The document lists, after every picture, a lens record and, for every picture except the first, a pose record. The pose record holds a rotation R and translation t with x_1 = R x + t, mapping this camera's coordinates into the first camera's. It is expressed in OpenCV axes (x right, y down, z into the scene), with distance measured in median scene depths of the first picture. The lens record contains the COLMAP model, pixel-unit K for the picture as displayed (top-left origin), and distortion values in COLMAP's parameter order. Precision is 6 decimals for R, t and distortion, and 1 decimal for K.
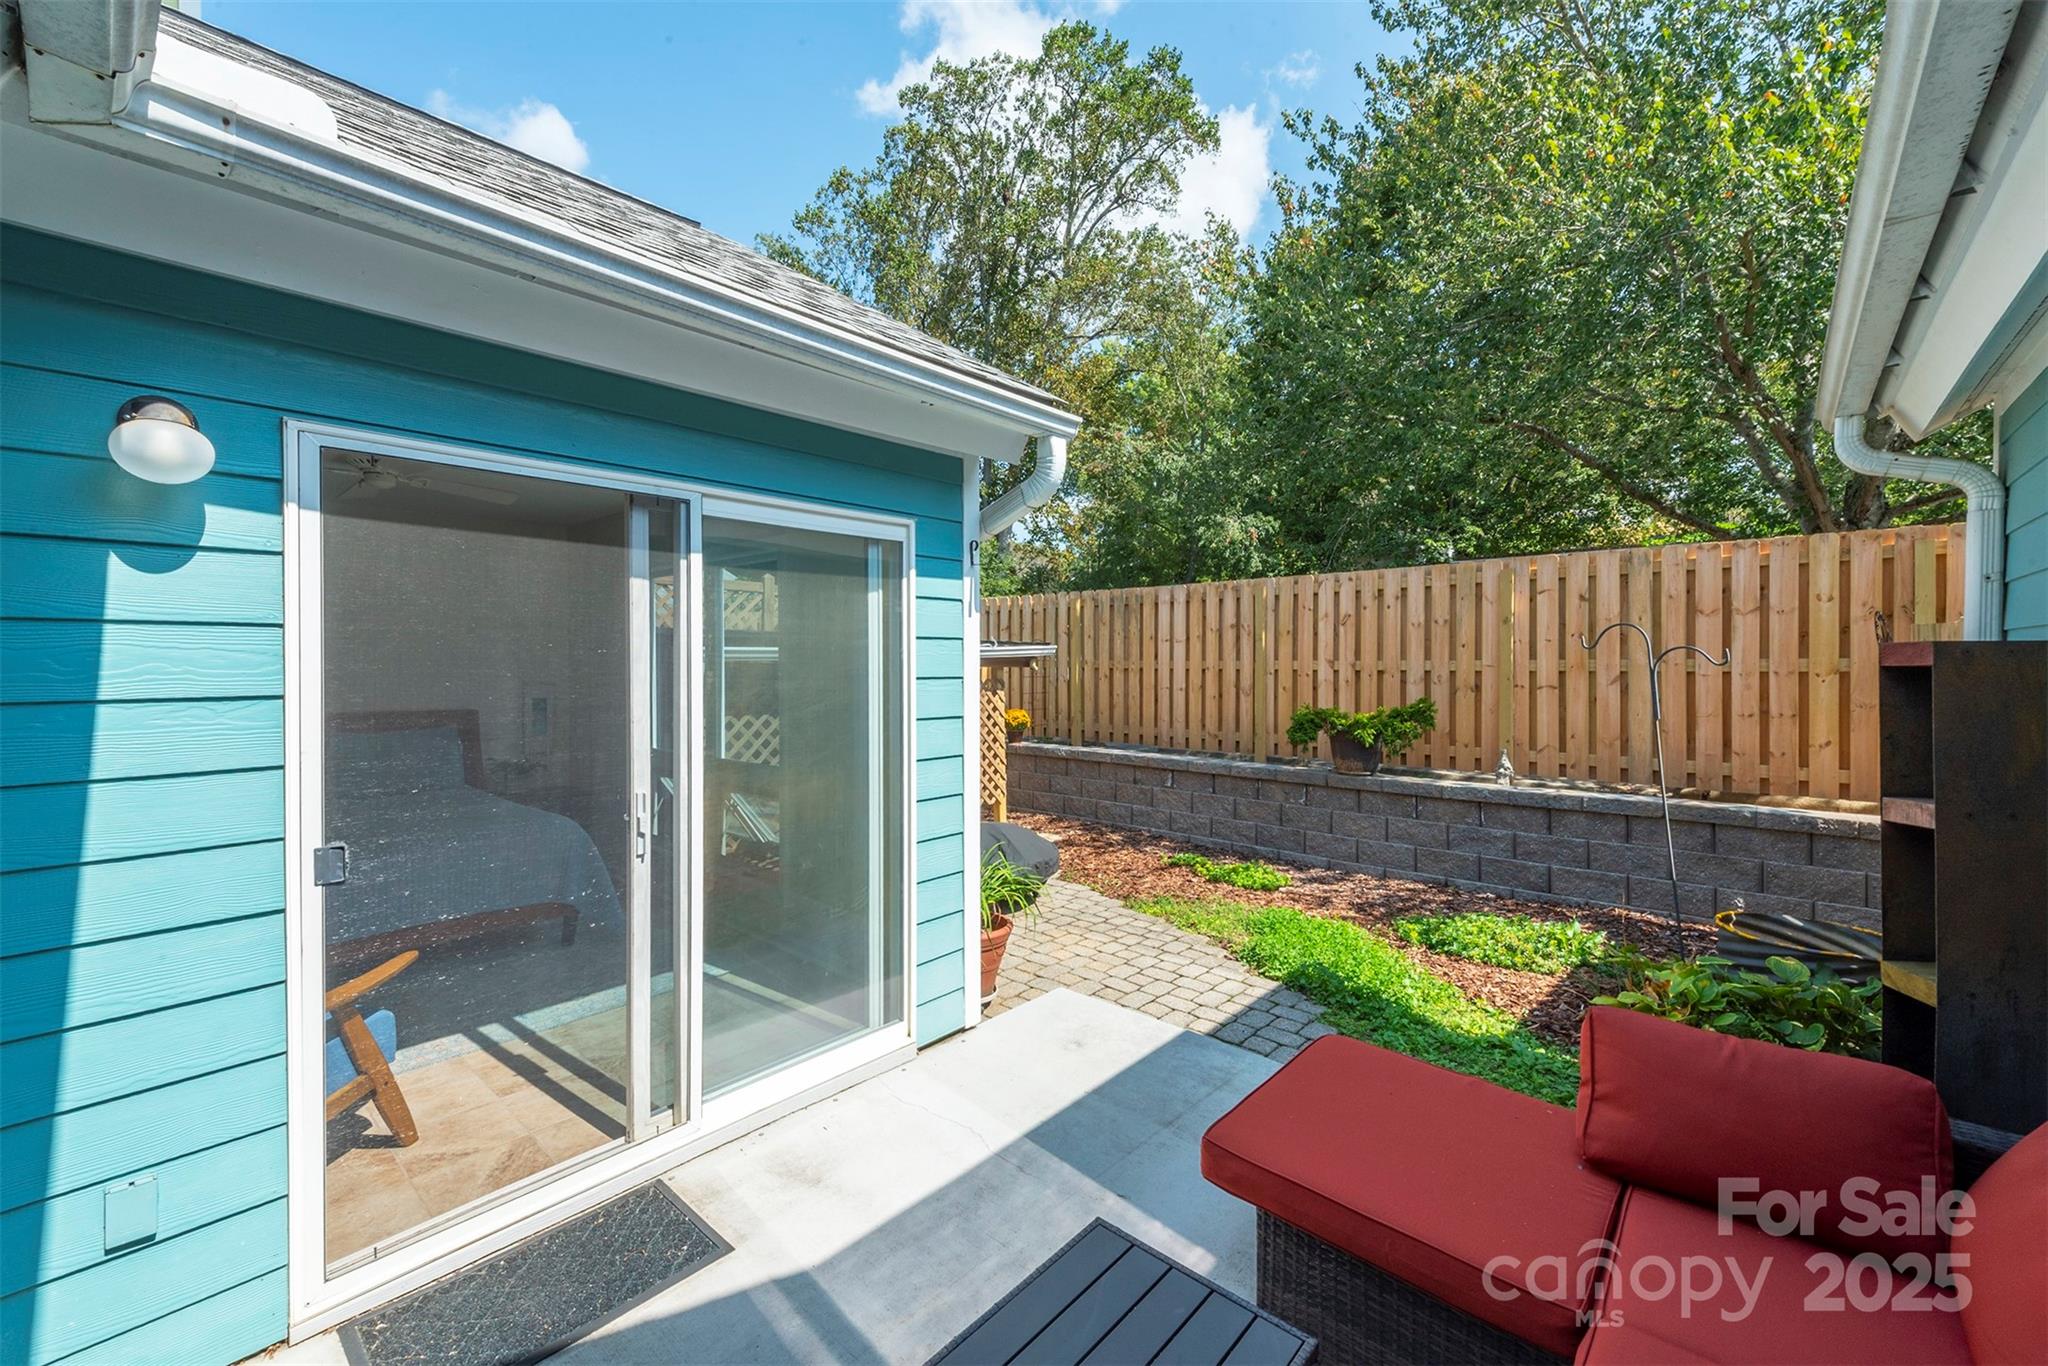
lens RADIAL K [[838.5, 0, 1034.2], [0, 838.5, 673.2], [0, 0, 1]] dist [0.014122, -0.001075]
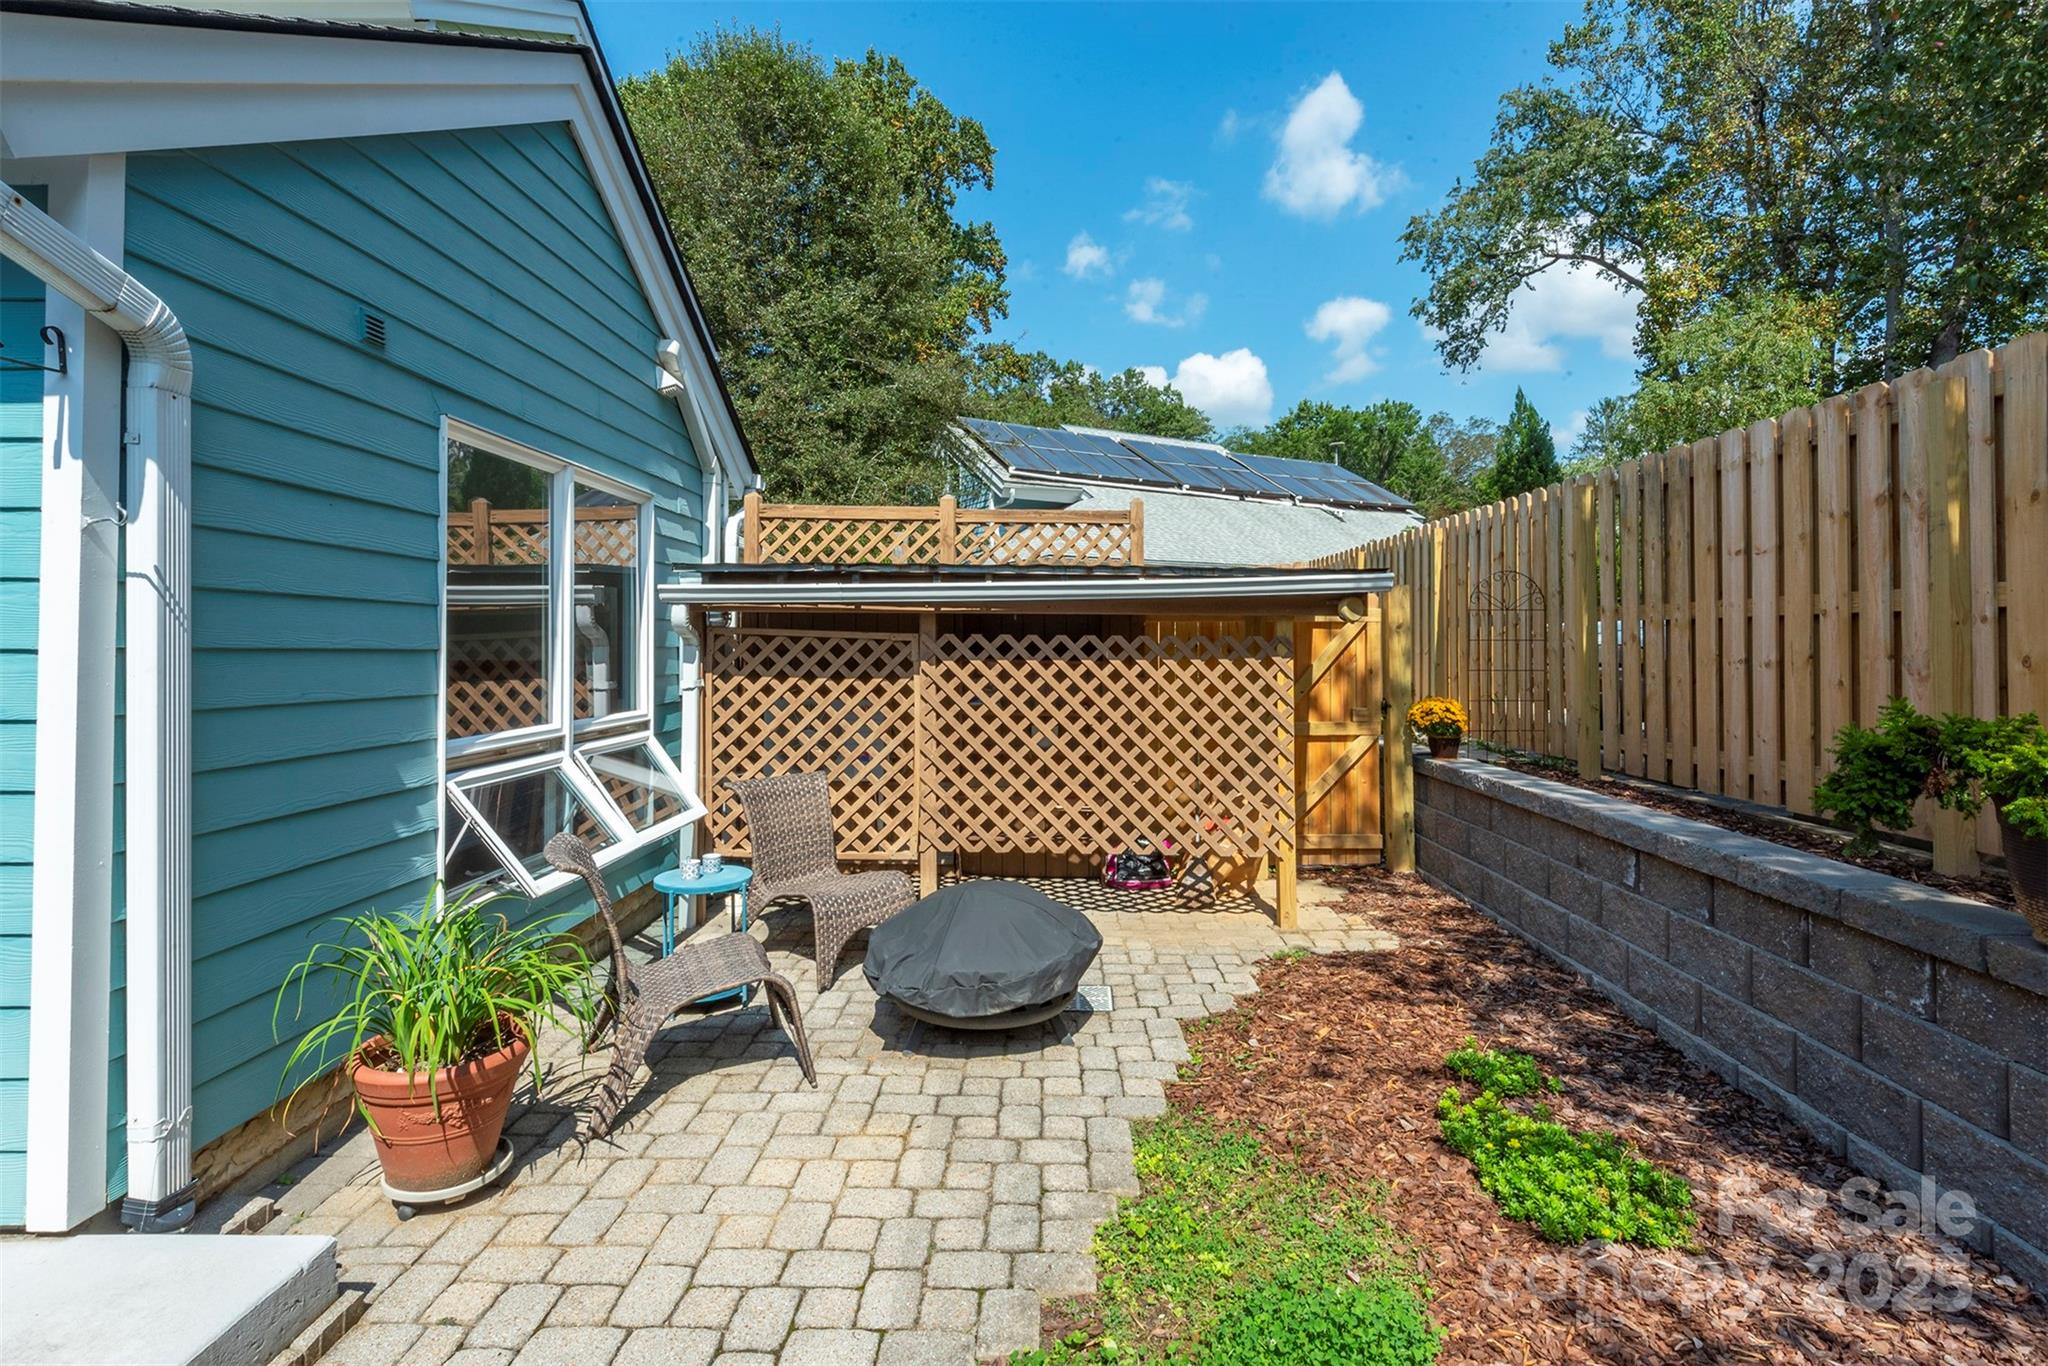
lens RADIAL K [[978.8, 0, 1047.8], [0, 978.8, 618.2], [0, 0, 1]] dist [0.015317, -0.002225]
pose [[0.658540, -0.020734, -0.752260, 0.458116], [-0.009905, 0.999295, -0.036214, 0.025767], [0.752480, 0.031300, 0.657871, 0.585792]]
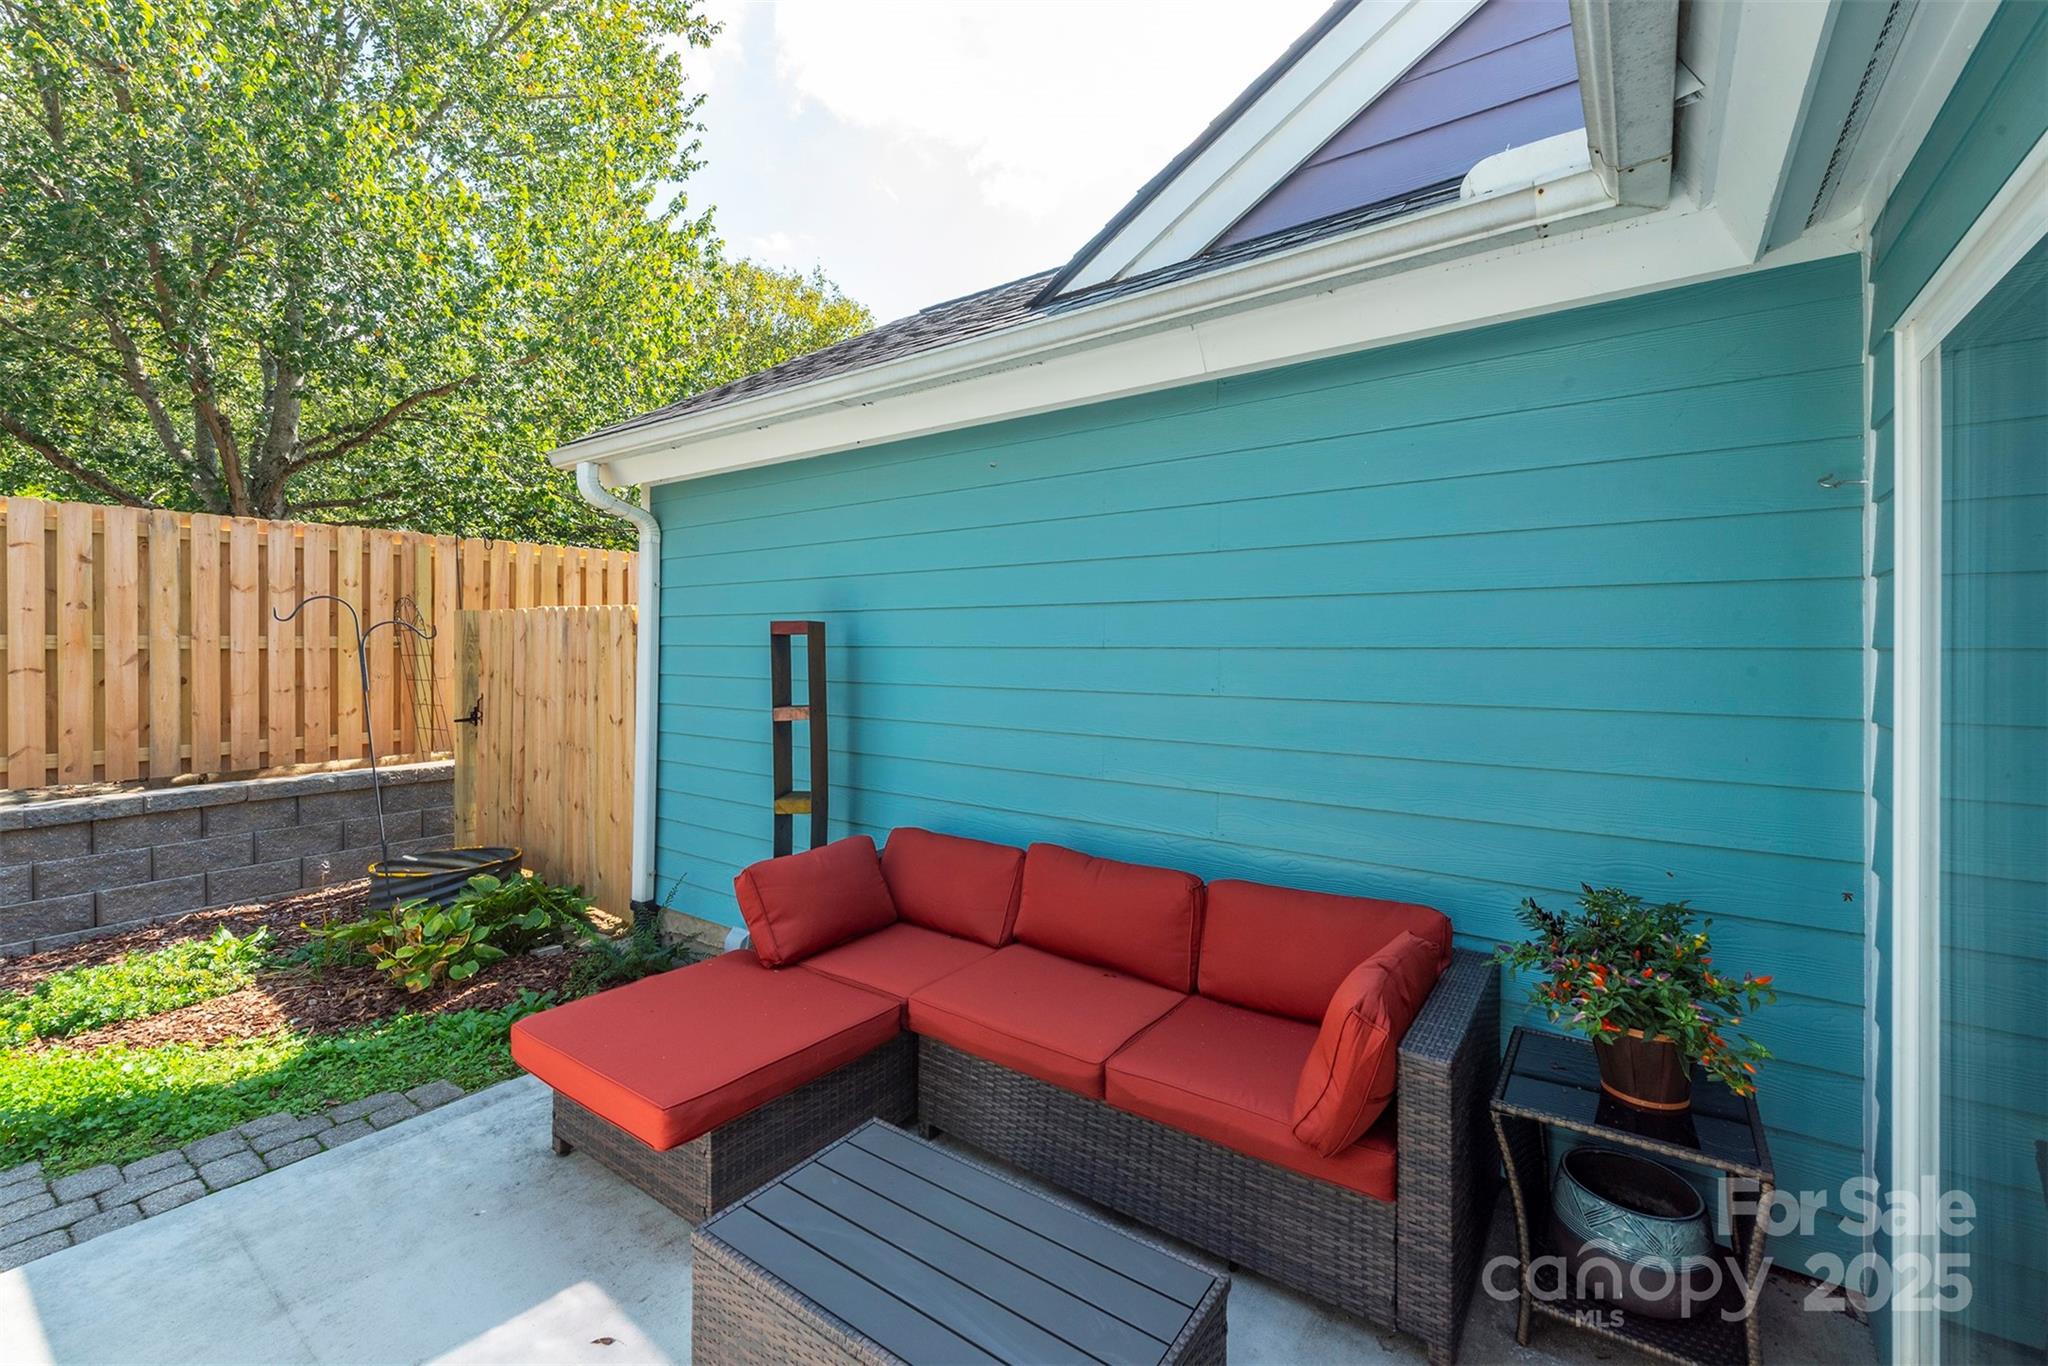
lens RADIAL K [[838.4, 0, 997.1], [0, 838.4, 641.2], [0, 0, 1]] dist [0.007261, 0.000210]
pose [[-0.066494, 0.005136, 0.997774, -0.236499], [0.012669, 0.999910, -0.004303, 0.004857], [-0.997706, 0.012355, -0.066553, 0.193866]]
